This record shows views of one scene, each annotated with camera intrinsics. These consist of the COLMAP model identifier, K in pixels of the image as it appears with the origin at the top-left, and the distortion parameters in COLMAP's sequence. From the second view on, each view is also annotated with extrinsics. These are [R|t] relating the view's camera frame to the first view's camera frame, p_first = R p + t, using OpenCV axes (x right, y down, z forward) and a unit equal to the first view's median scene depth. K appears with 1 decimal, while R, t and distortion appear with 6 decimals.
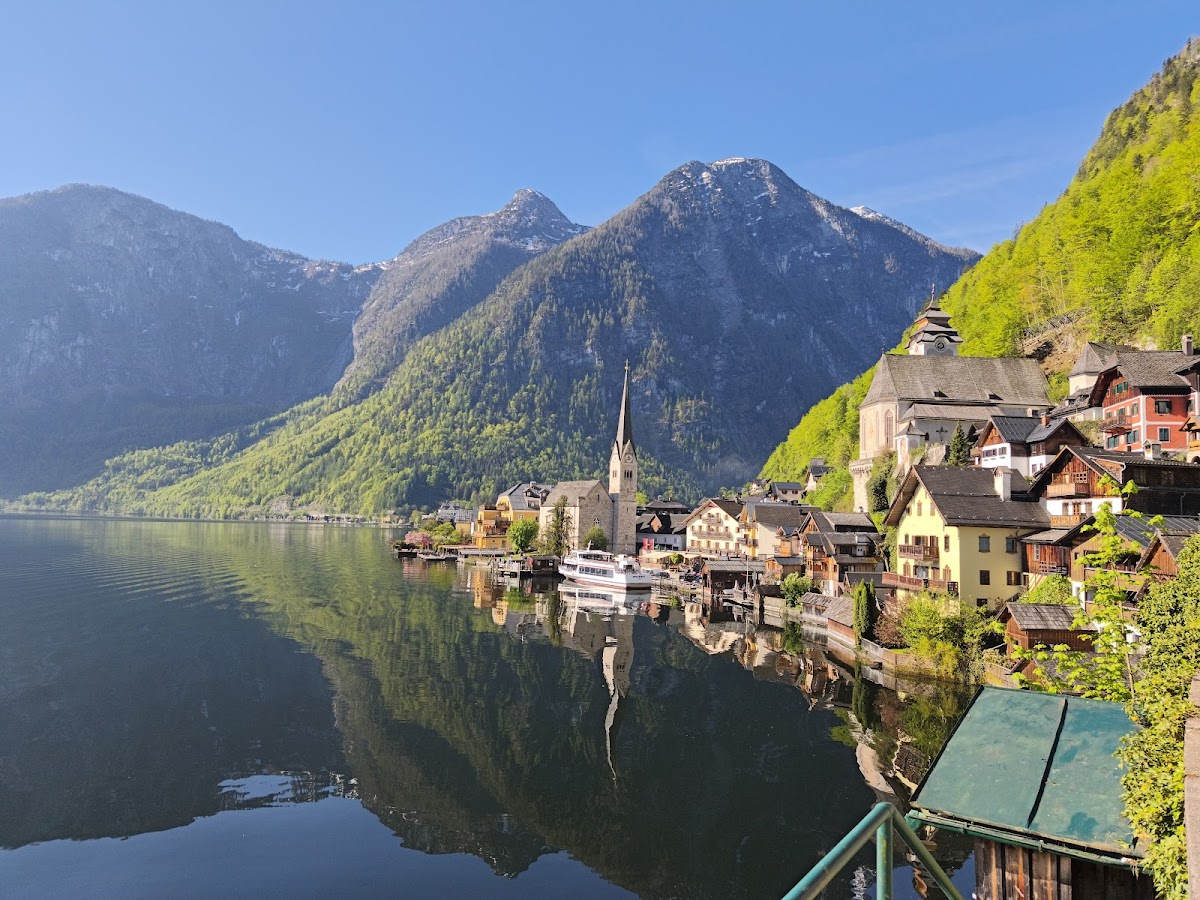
lens RADIAL K [[823.2, 0, 600.0], [0, 823.2, 450.0], [0, 0, 1]] dist [0.096056, -0.141475]
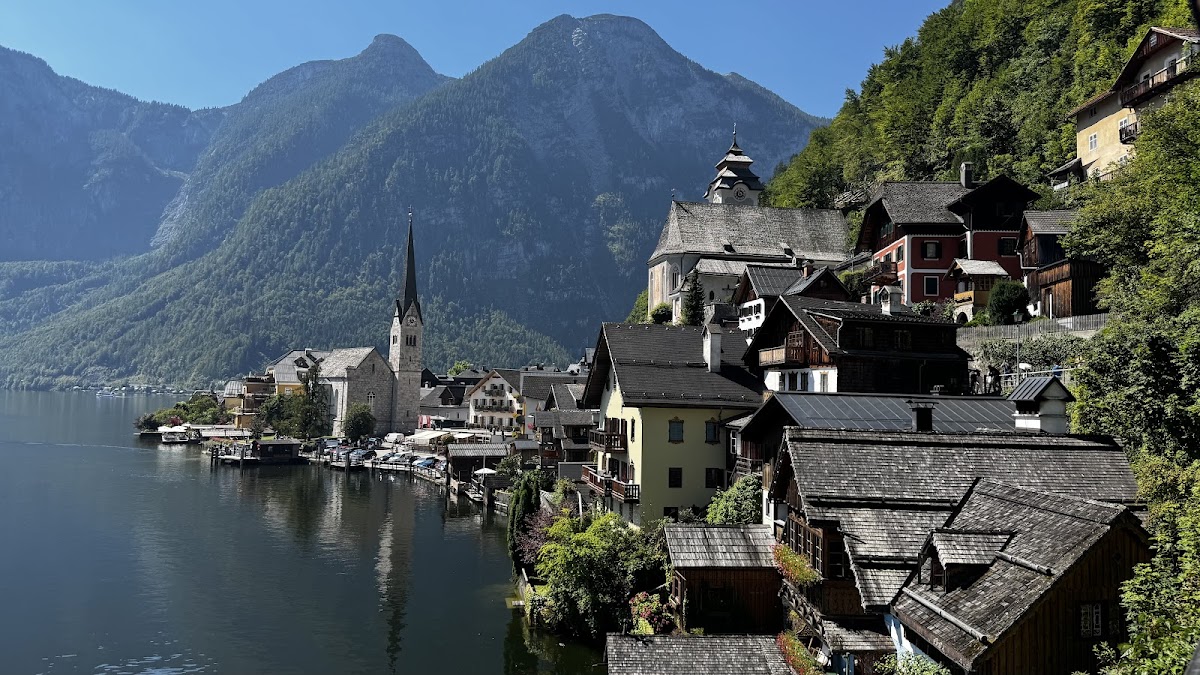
lens RADIAL K [[850.3, 0, 600.0], [0, 850.3, 337.5], [0, 0, 1]] dist [0.267639, -0.678242]
pose [[0.987351, 0.001813, 0.158541, 0.172180], [-0.005774, 0.999682, 0.024531, 0.008365], [-0.158446, -0.025137, 0.987048, 0.173890]]
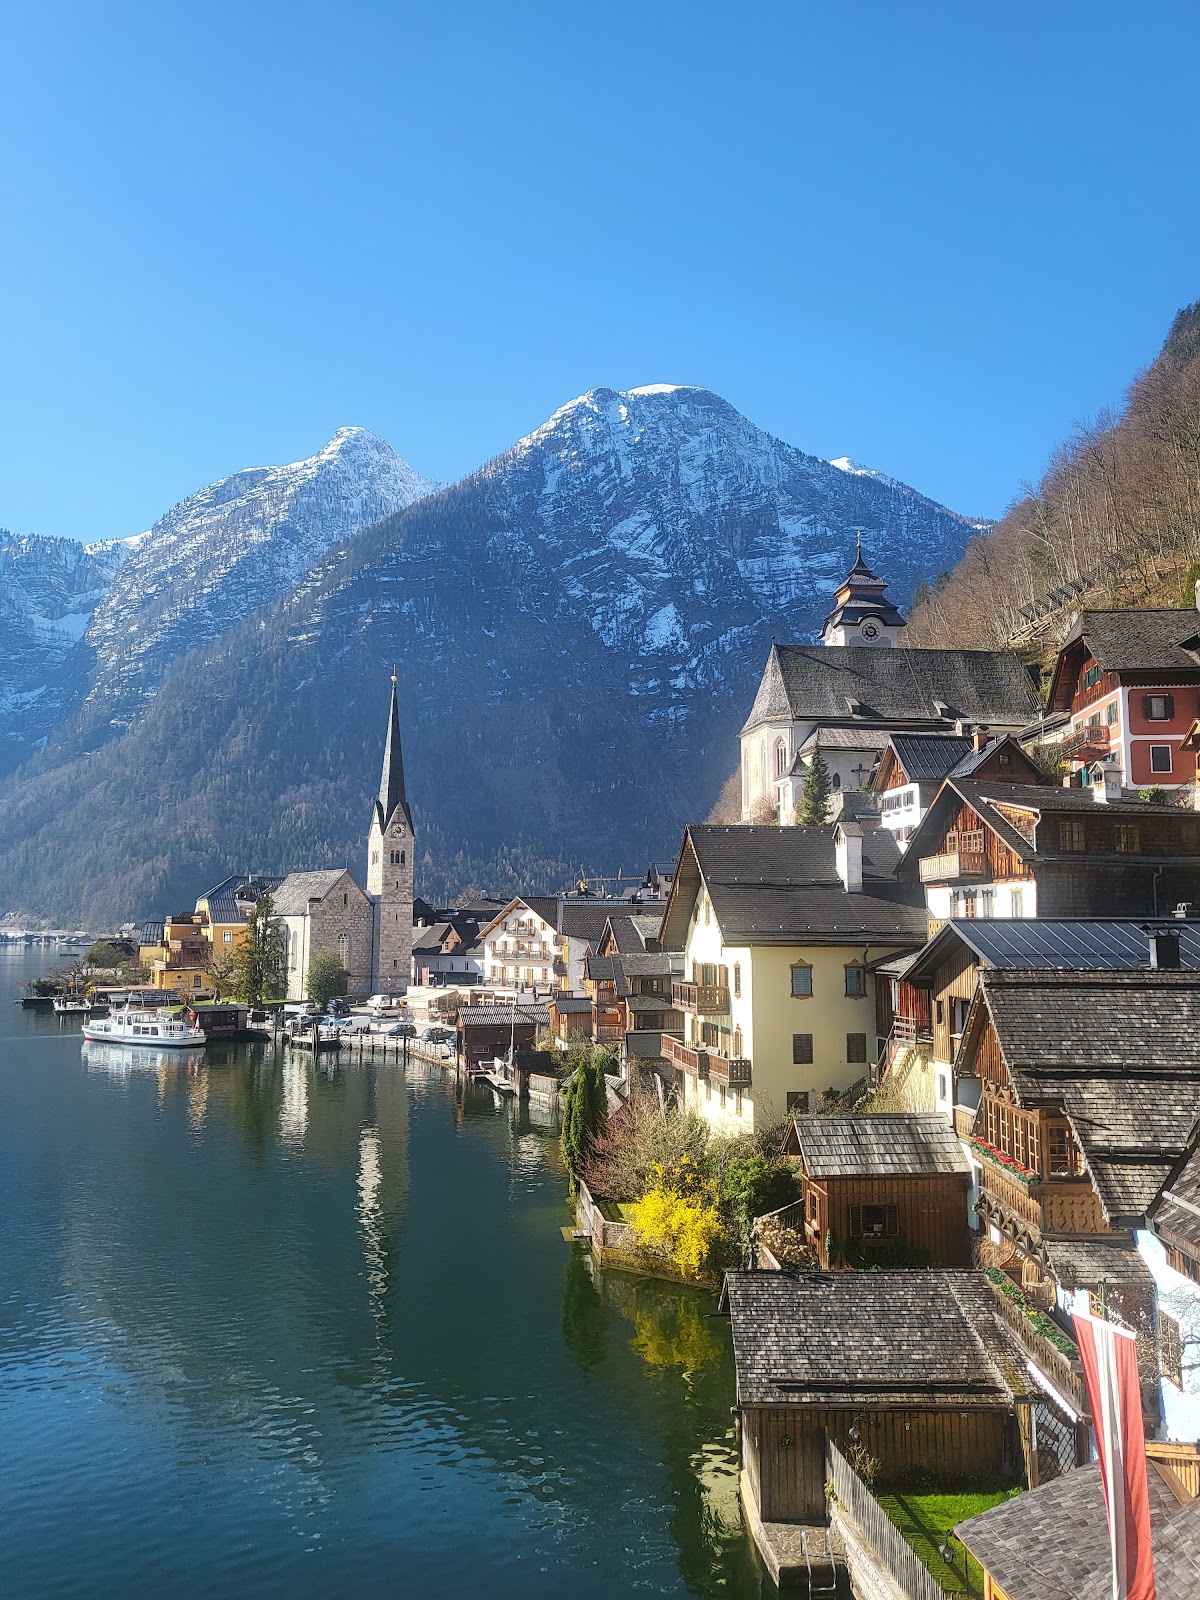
lens RADIAL K [[1258.2, 0, 600.0], [0, 1258.2, 800.0], [0, 0, 1]] dist [0.001635, 0.003948]
pose [[0.993896, -0.020692, 0.108363, 0.163094], [0.022338, 0.999653, -0.013995, 0.008138], [-0.108036, 0.016330, 0.994013, 0.167148]]
